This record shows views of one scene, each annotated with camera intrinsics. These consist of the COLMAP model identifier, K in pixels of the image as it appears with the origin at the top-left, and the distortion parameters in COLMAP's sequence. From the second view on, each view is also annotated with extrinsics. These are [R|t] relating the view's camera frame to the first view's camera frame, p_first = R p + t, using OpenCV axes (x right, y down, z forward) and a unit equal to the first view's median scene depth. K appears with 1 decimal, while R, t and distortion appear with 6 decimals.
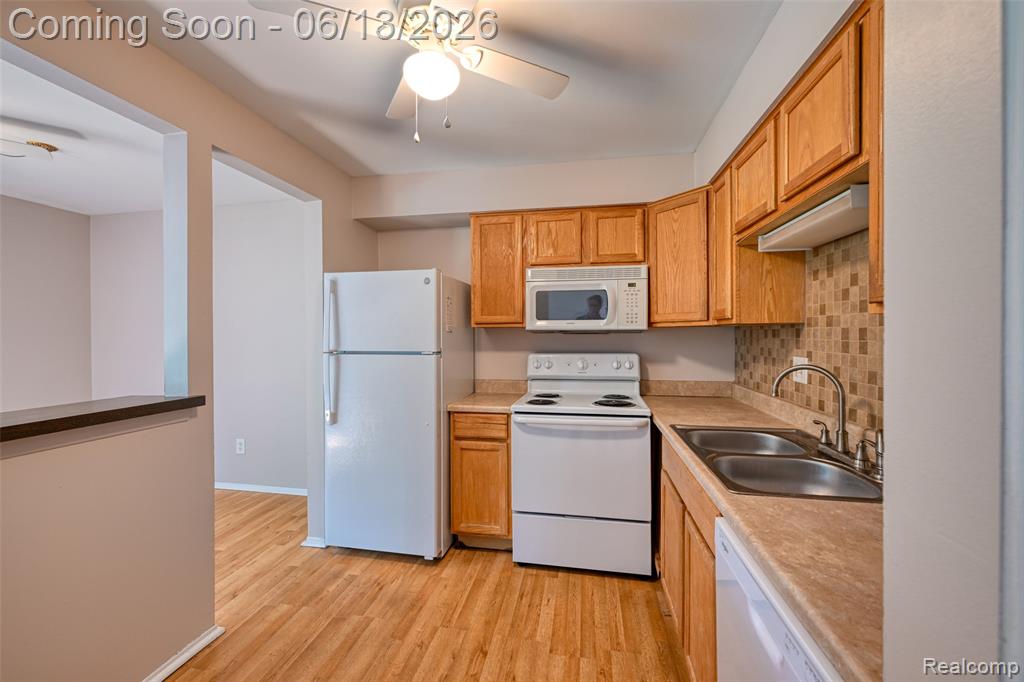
lens RADIAL K [[416.9, 0, 528.9], [0, 416.9, 342.9], [0, 0, 1]] dist [-0.000154, -0.000750]
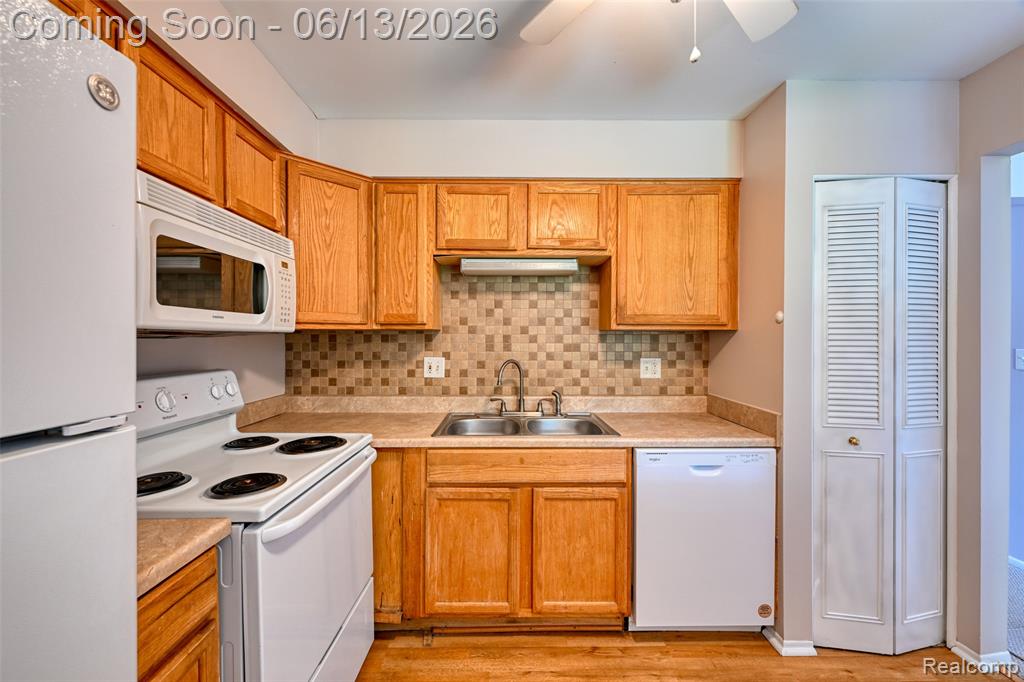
lens RADIAL K [[416.9, 0, 498.9], [0, 416.9, 341.4], [0, 0, 1]] dist [-0.000154, -0.000750]
pose [[-0.151134, -0.005330, 0.988499, -0.465996], [0.020332, 0.999757, 0.008499, -0.015252], [-0.988304, 0.021383, -0.150989, 0.760723]]
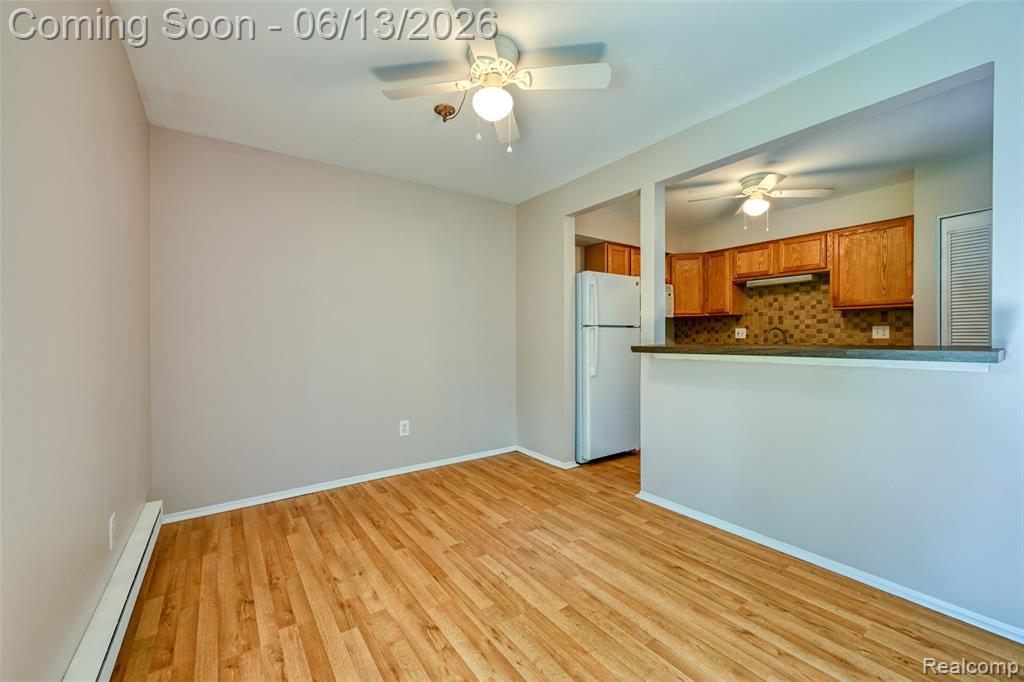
lens RADIAL K [[416.9, 0, 525.3], [0, 416.9, 344.5], [0, 0, 1]] dist [-0.000154, -0.000750]
pose [[0.672769, -0.013400, 0.739732, -1.649750], [0.022608, 0.999741, -0.002452, 0.084877], [-0.739508, 0.018373, 0.672898, 0.187583]]
